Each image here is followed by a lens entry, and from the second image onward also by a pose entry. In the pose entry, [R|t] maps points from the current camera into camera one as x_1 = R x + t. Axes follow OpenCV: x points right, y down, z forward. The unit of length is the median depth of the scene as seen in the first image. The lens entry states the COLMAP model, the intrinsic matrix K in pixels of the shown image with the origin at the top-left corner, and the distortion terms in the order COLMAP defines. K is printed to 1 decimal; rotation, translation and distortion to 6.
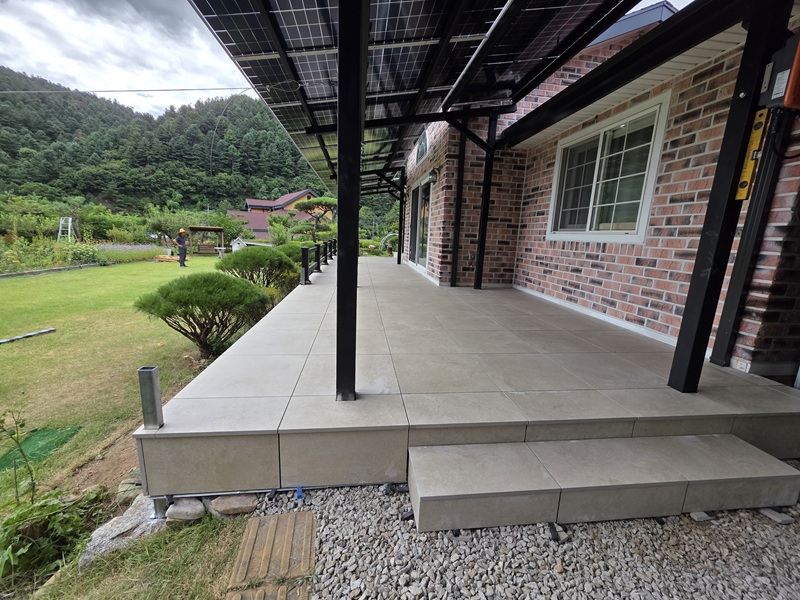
lens RADIAL K [[320.1, 0, 395.6], [0, 320.1, 294.5], [0, 0, 1]] dist [0.004280, 0.000757]
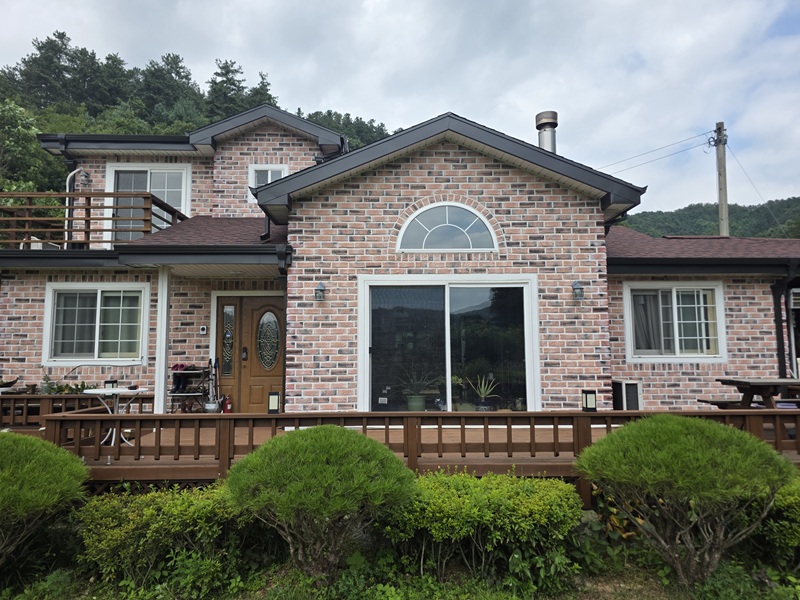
lens RADIAL K [[537.2, 0, 394.5], [0, 537.2, 296.9], [0, 0, 1]] dist [0.070000, -0.058355]
pose [[0.089334, 0.062544, 0.994036, -1.584463], [0.195066, 0.977600, -0.079041, -0.426155], [-0.976713, 0.200964, 0.075133, 1.688150]]
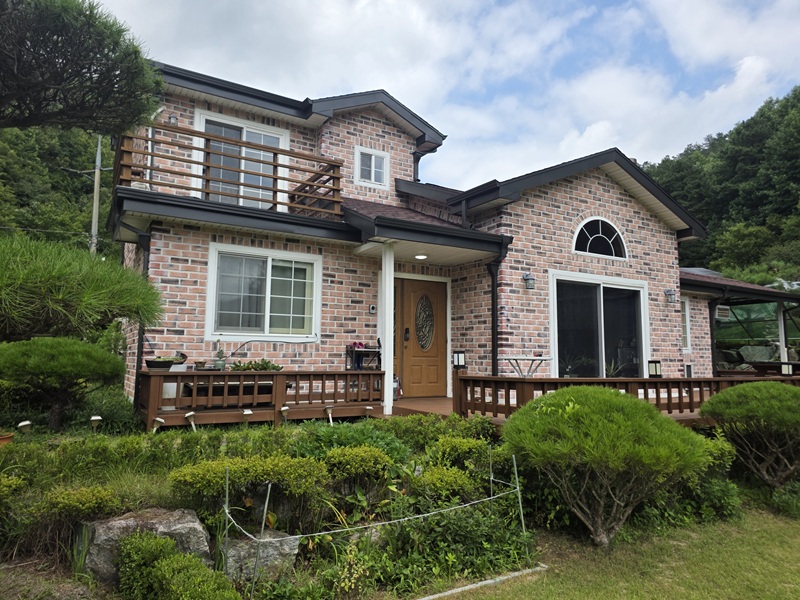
lens RADIAL K [[537.2, 0, 400.9], [0, 537.2, 292.3], [0, 0, 1]] dist [0.070000, -0.058355]
pose [[-0.413566, 0.065710, 0.908100, -1.476814], [0.143104, 0.989687, -0.006441, -0.632327], [-0.899158, 0.127289, -0.418704, 3.246728]]
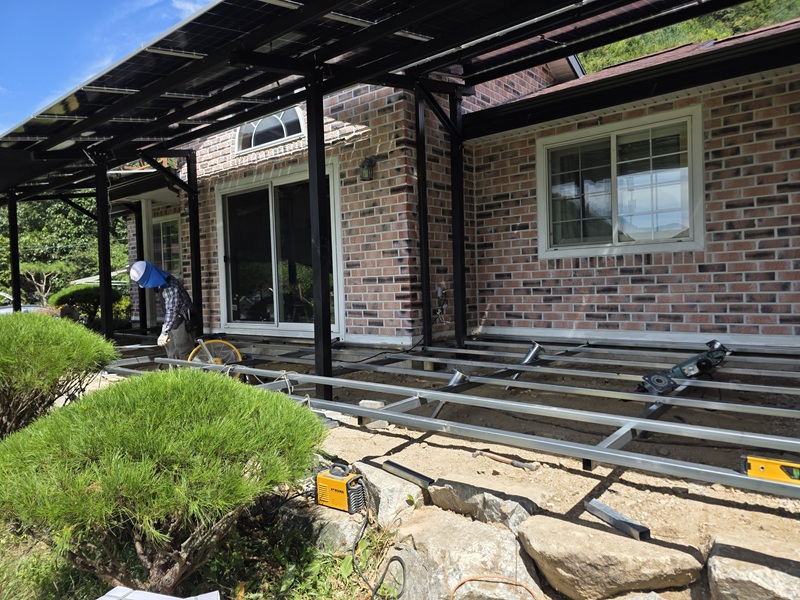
lens RADIAL K [[537.2, 0, 406.5], [0, 537.2, 289.5], [0, 0, 1]] dist [0.070000, -0.058355]
pose [[0.710974, -0.075230, 0.699182, -0.714904], [0.193157, 0.976911, -0.091302, -0.044195], [-0.676170, 0.199966, 0.709090, 0.321382]]
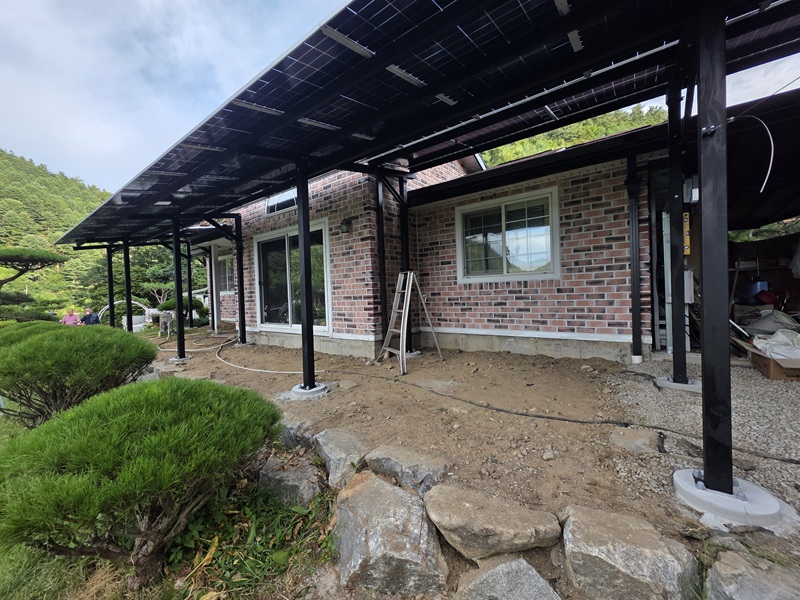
lens RADIAL K [[320.1, 0, 398.0], [0, 320.1, 293.5], [0, 0, 1]] dist [0.004280, 0.000757]
pose [[0.690458, -0.071176, 0.719863, -0.586393], [0.199404, 0.975319, -0.094825, -0.069106], [-0.695346, 0.209016, 0.687609, 0.353351]]
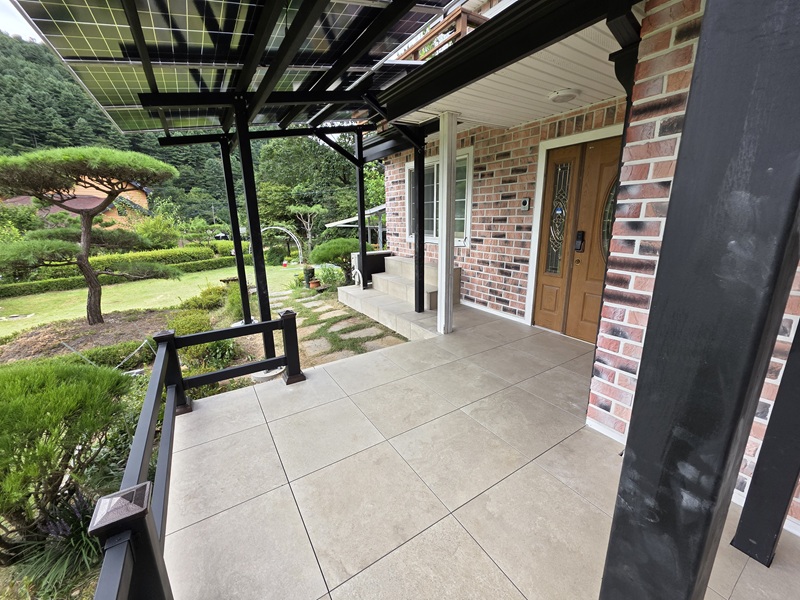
lens RADIAL K [[320.1, 0, 396.0], [0, 320.1, 294.5], [0, 0, 1]] dist [0.004280, 0.000757]
pose [[0.902160, -0.157743, 0.401527, -0.349729], [0.133421, 0.987142, 0.088033, -0.487529], [-0.410251, -0.025847, 0.911606, 1.916689]]
